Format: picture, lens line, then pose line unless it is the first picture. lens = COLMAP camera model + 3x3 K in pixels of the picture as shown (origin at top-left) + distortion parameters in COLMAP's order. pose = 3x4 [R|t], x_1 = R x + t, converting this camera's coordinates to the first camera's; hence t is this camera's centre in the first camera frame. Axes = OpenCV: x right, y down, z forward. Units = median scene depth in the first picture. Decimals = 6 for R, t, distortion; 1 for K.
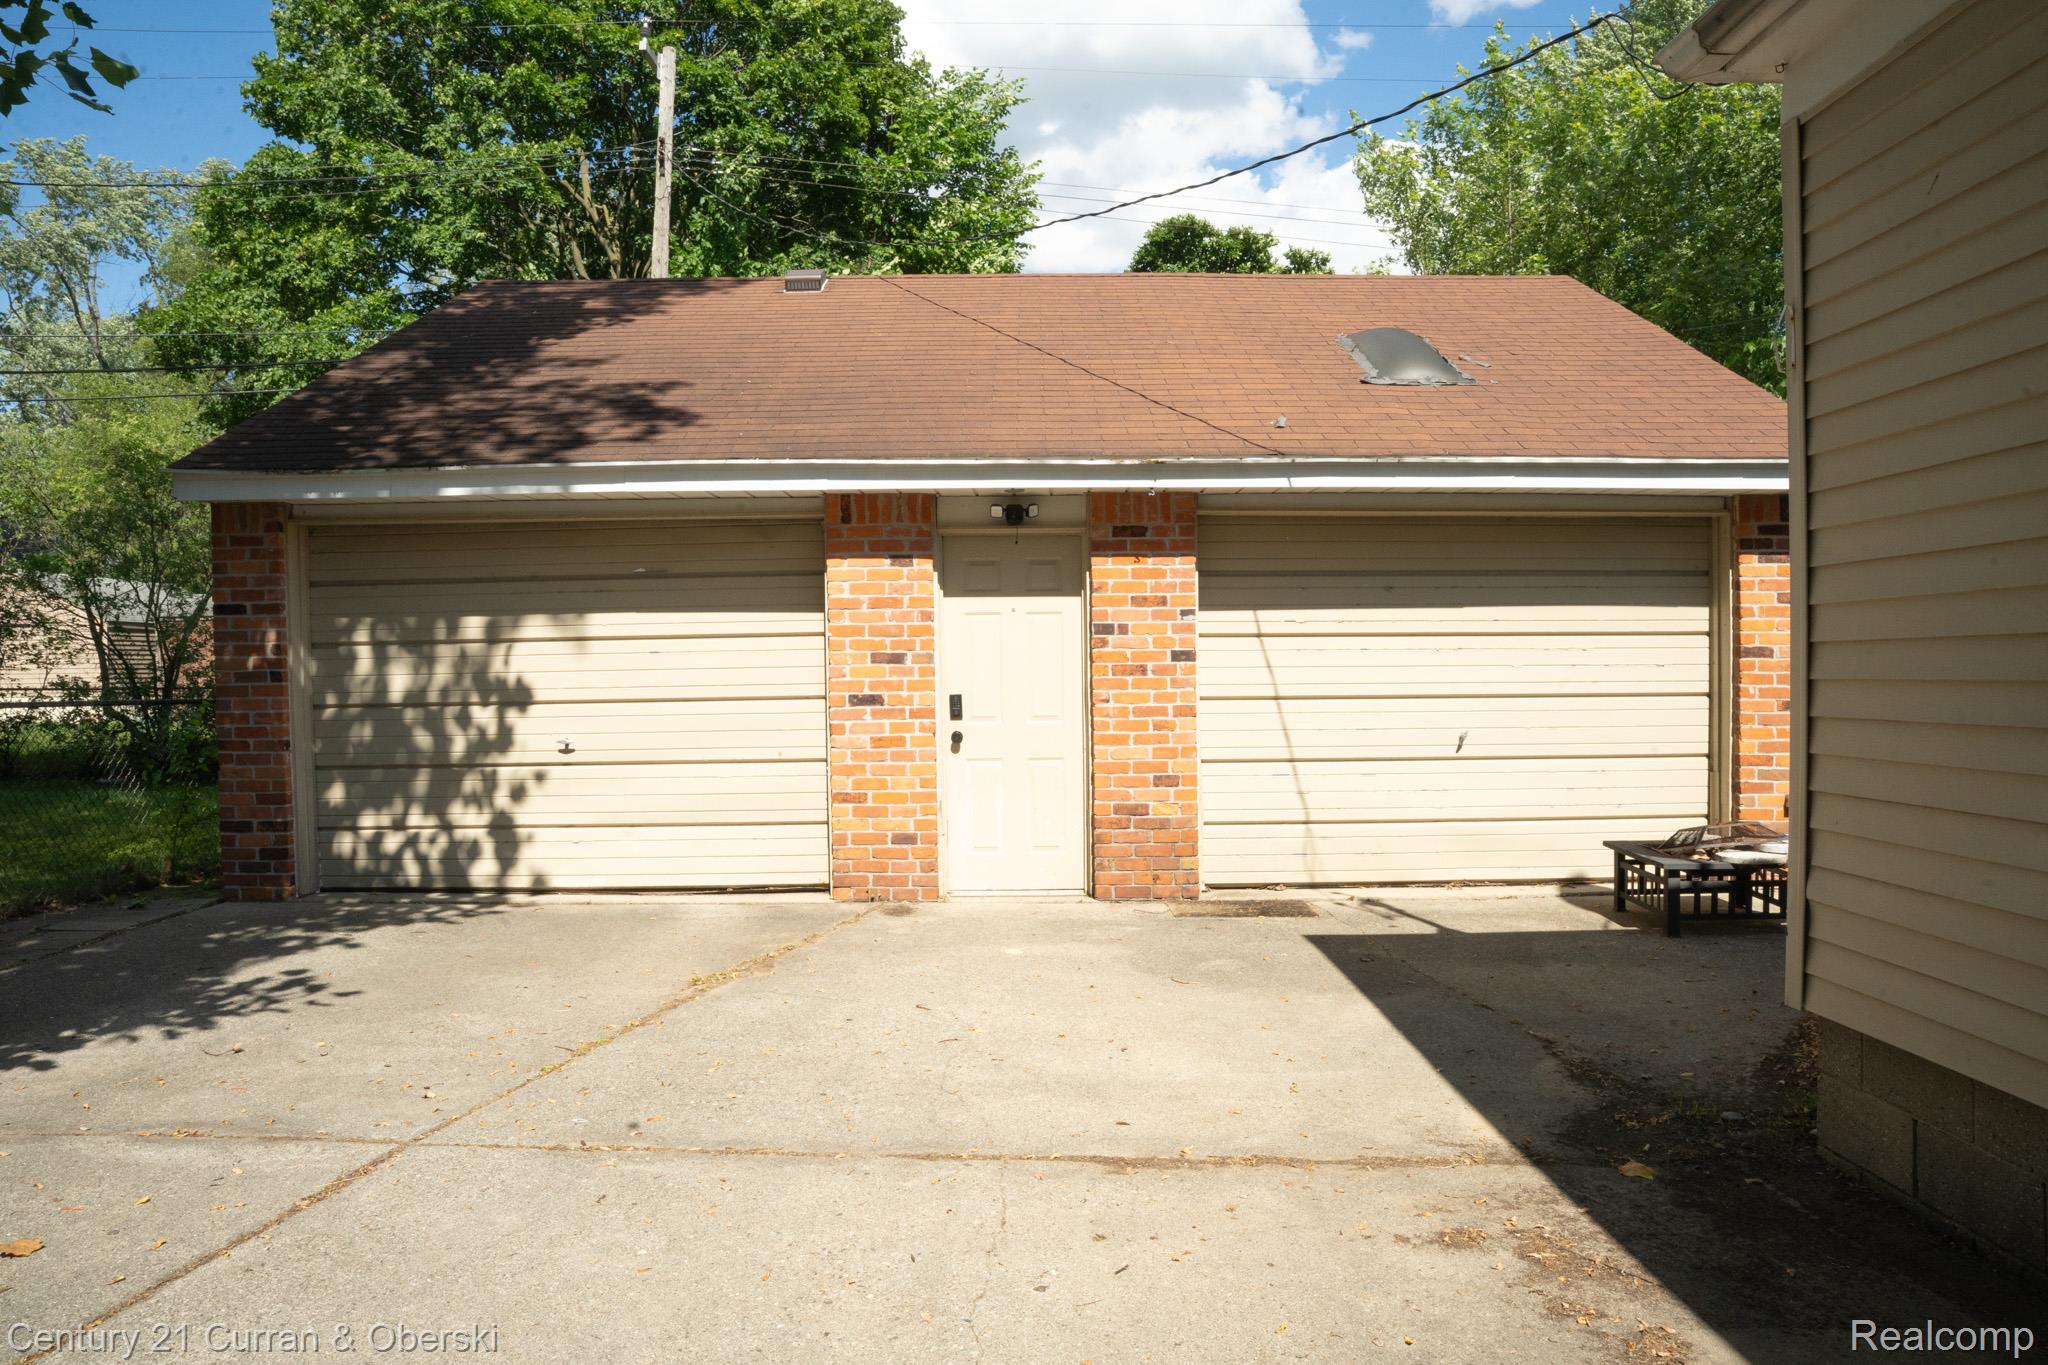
lens RADIAL K [[1405.5, 0, 1027.9], [0, 1405.5, 669.7], [0, 0, 1]] dist [-0.135941, 0.094139]
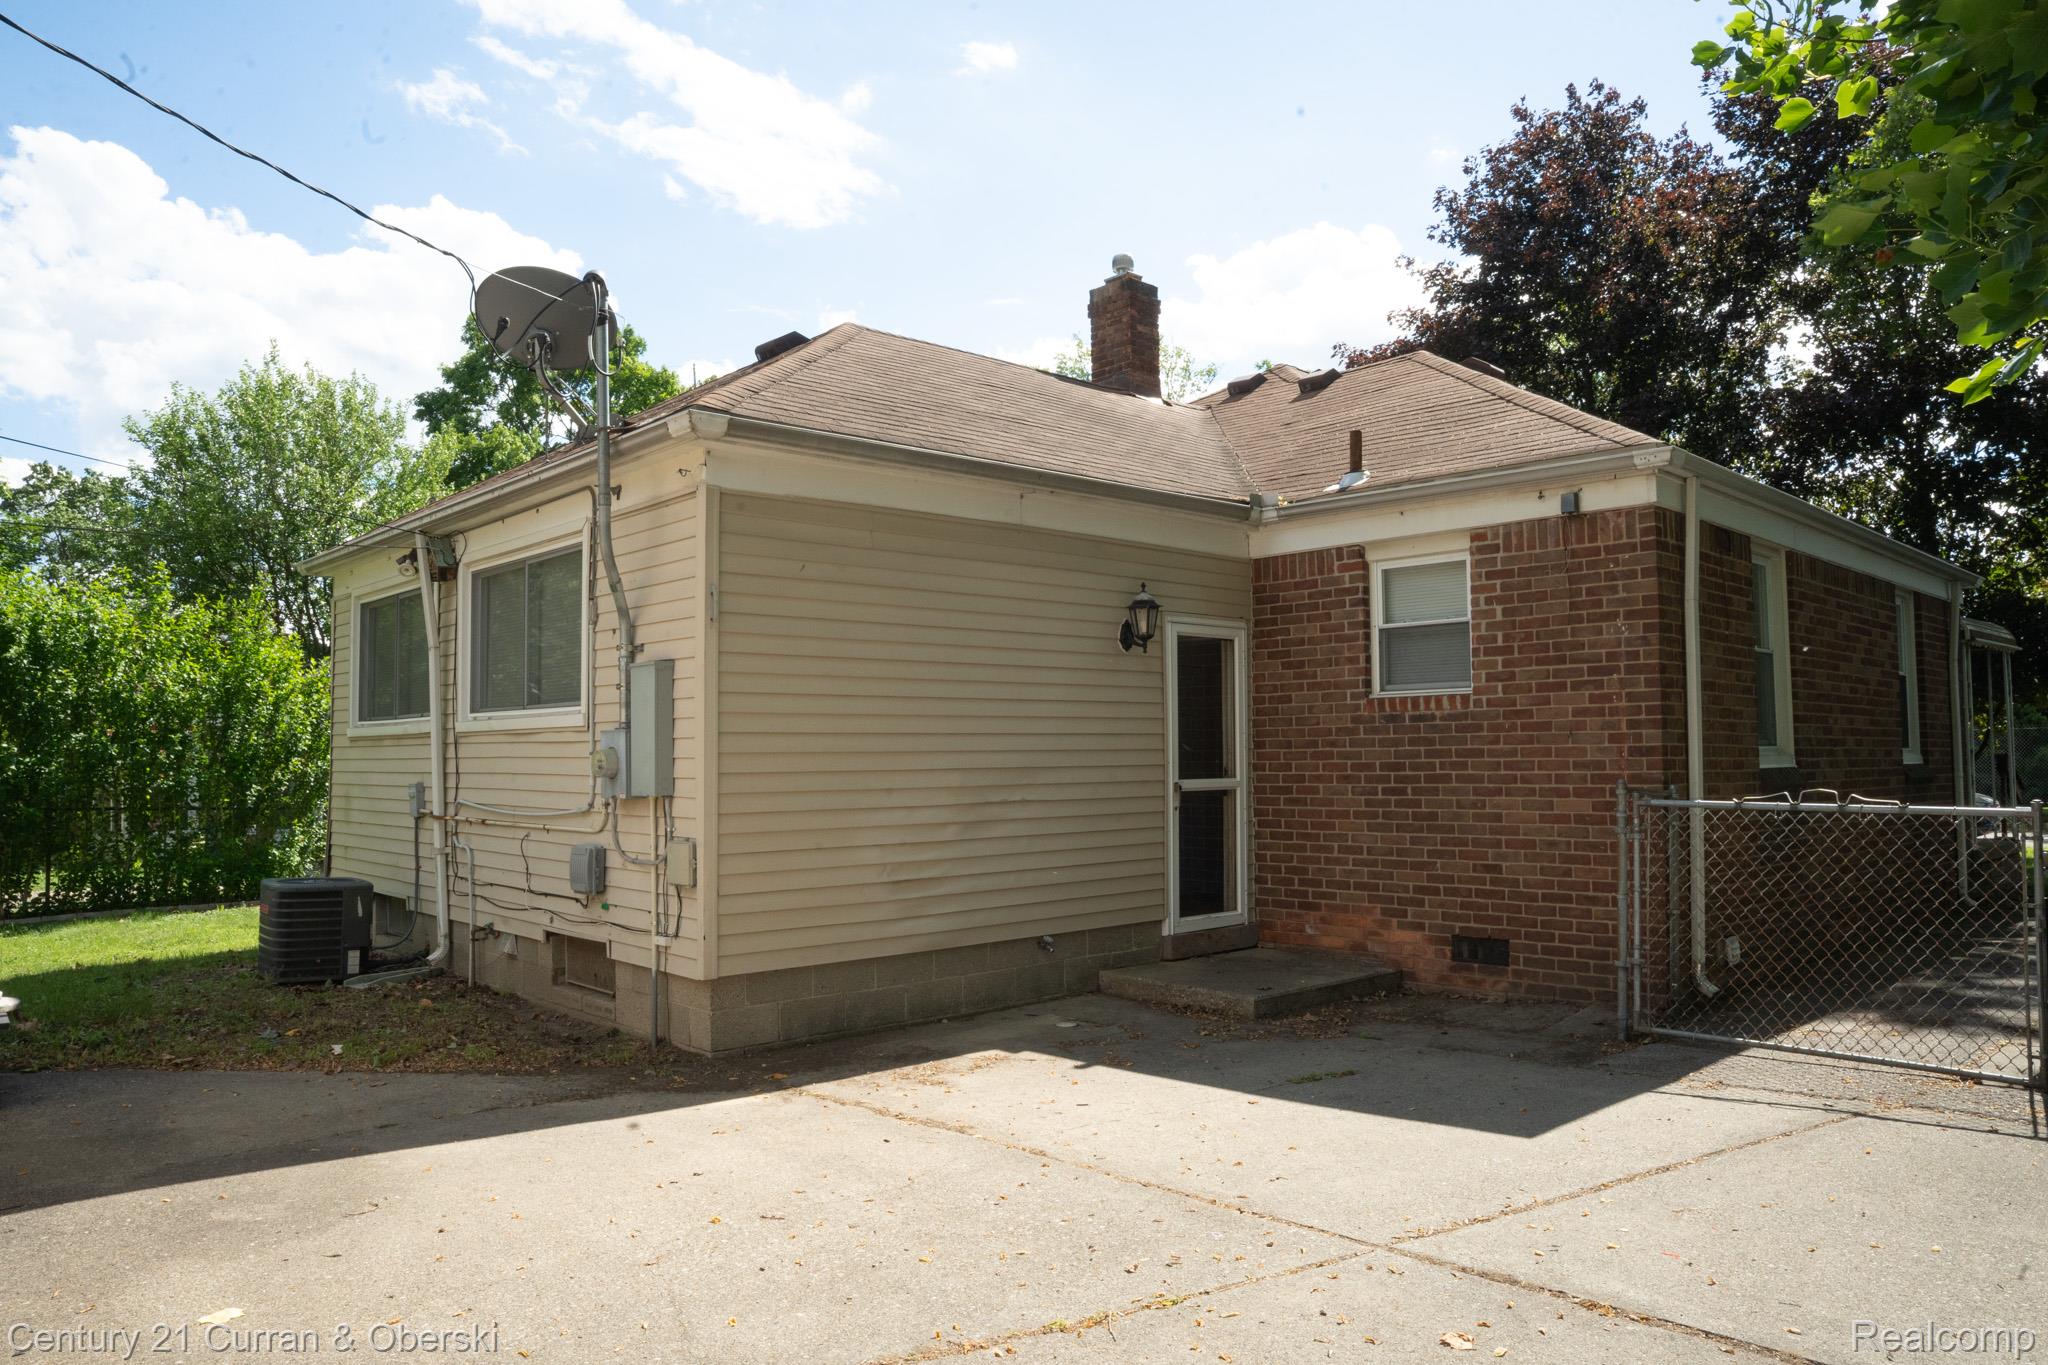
lens RADIAL K [[1405.5, 0, 1032.9], [0, 1405.5, 679.9], [0, 0, 1]] dist [-0.135941, 0.094139]
pose [[-0.664972, 0.057915, 0.744619, -0.526123], [0.020606, 0.998032, -0.059223, -0.010863], [-0.746584, -0.024038, -0.664857, 0.923709]]
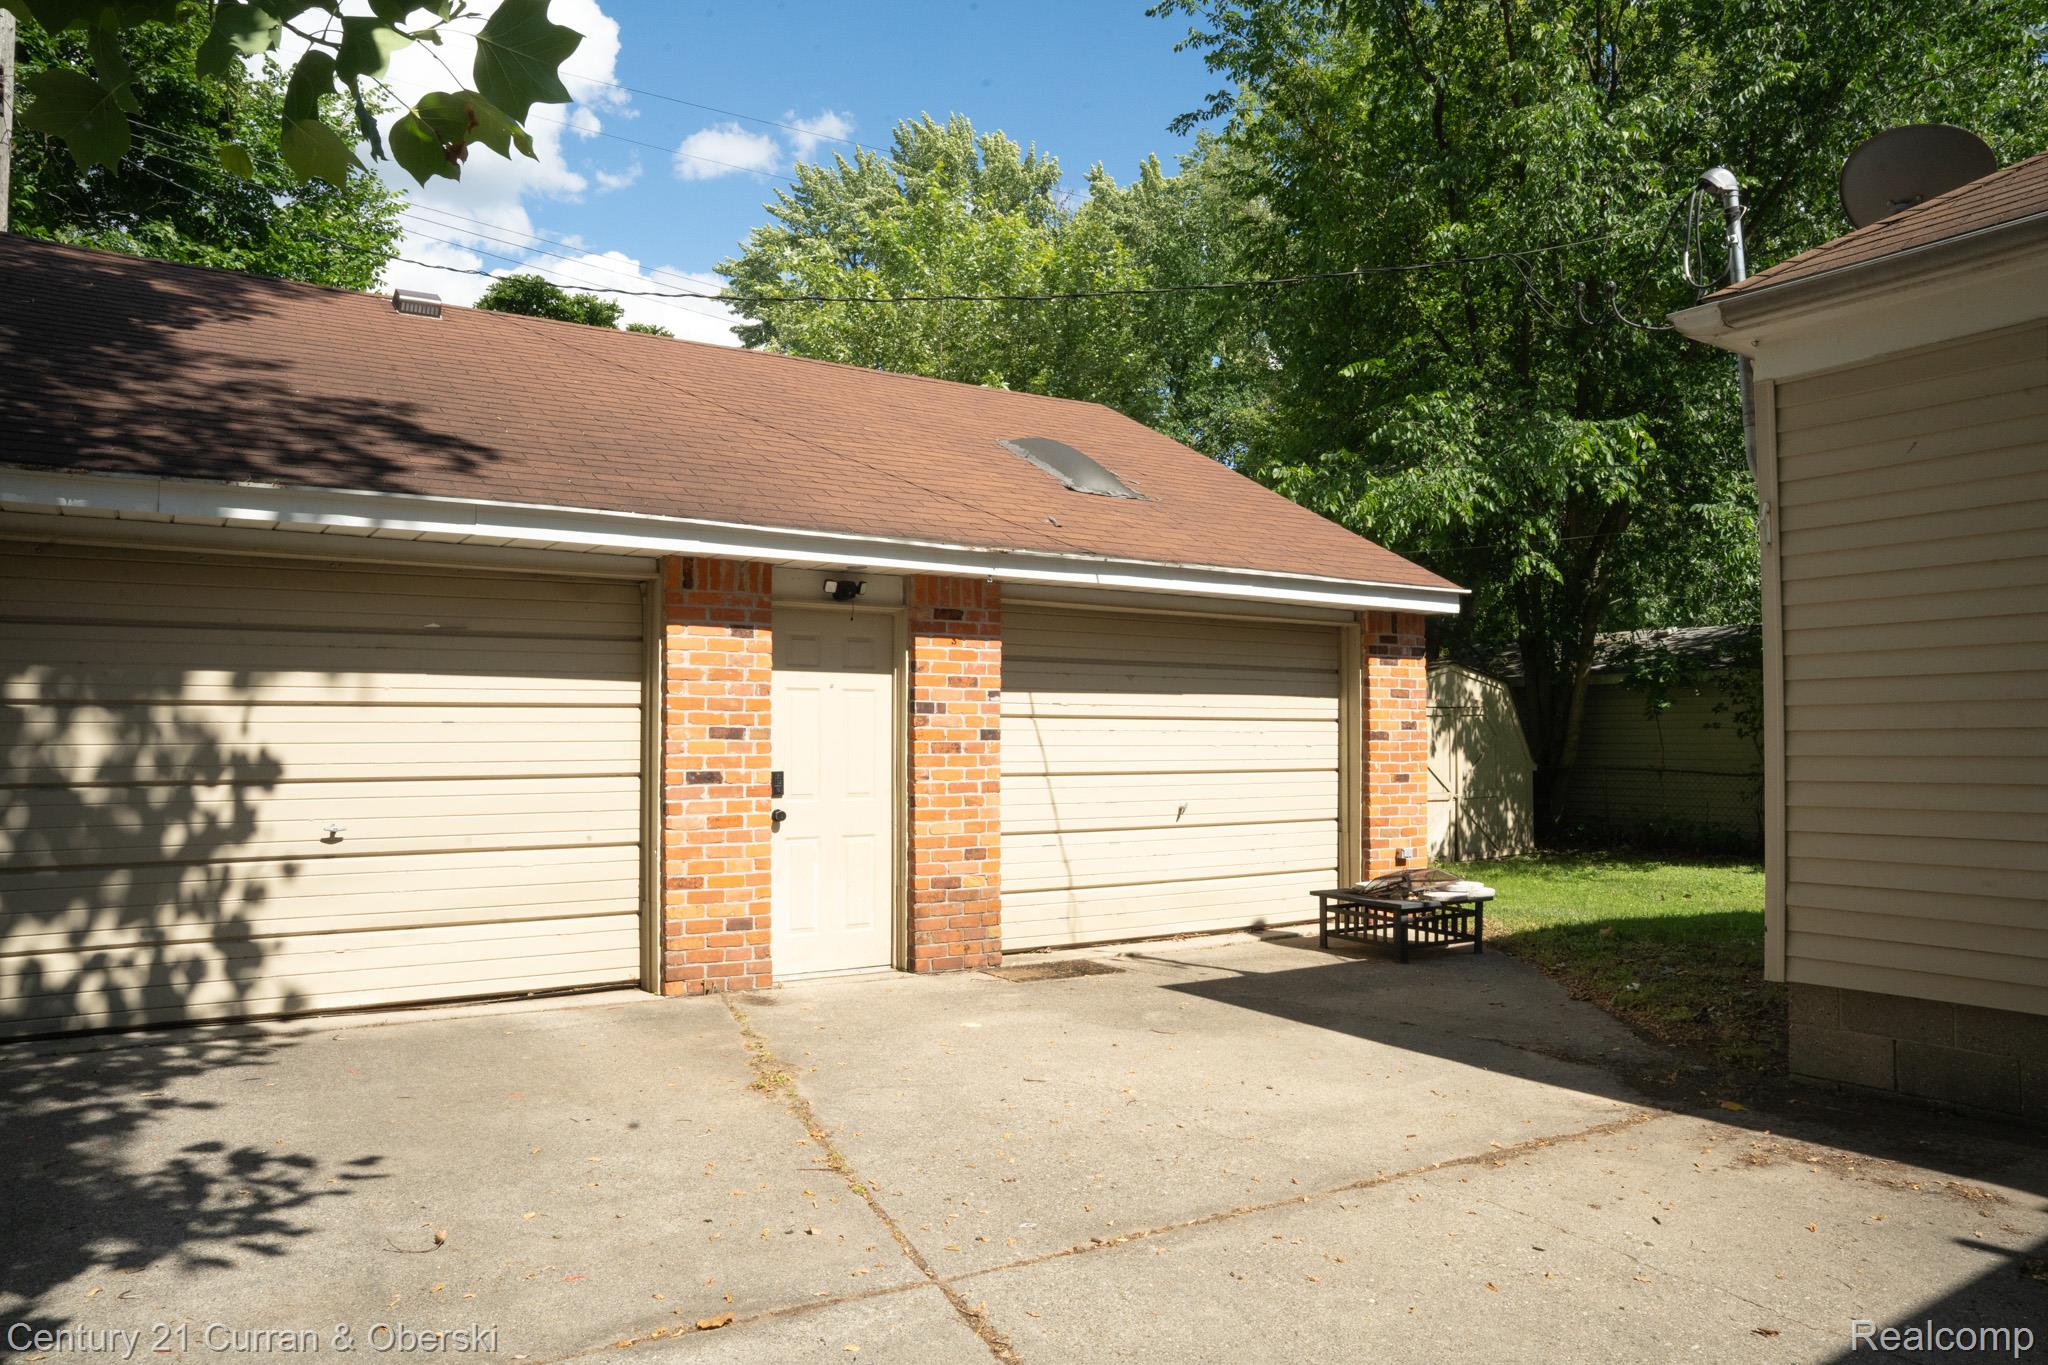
lens RADIAL K [[1405.5, 0, 1027.9], [0, 1405.5, 652.5], [0, 0, 1]] dist [-0.135941, 0.094139]
pose [[0.836164, 0.042932, 0.546796, -0.446601], [-0.006329, 0.997621, -0.068650, 0.000931], [-0.548442, 0.053942, 0.834447, 0.099004]]
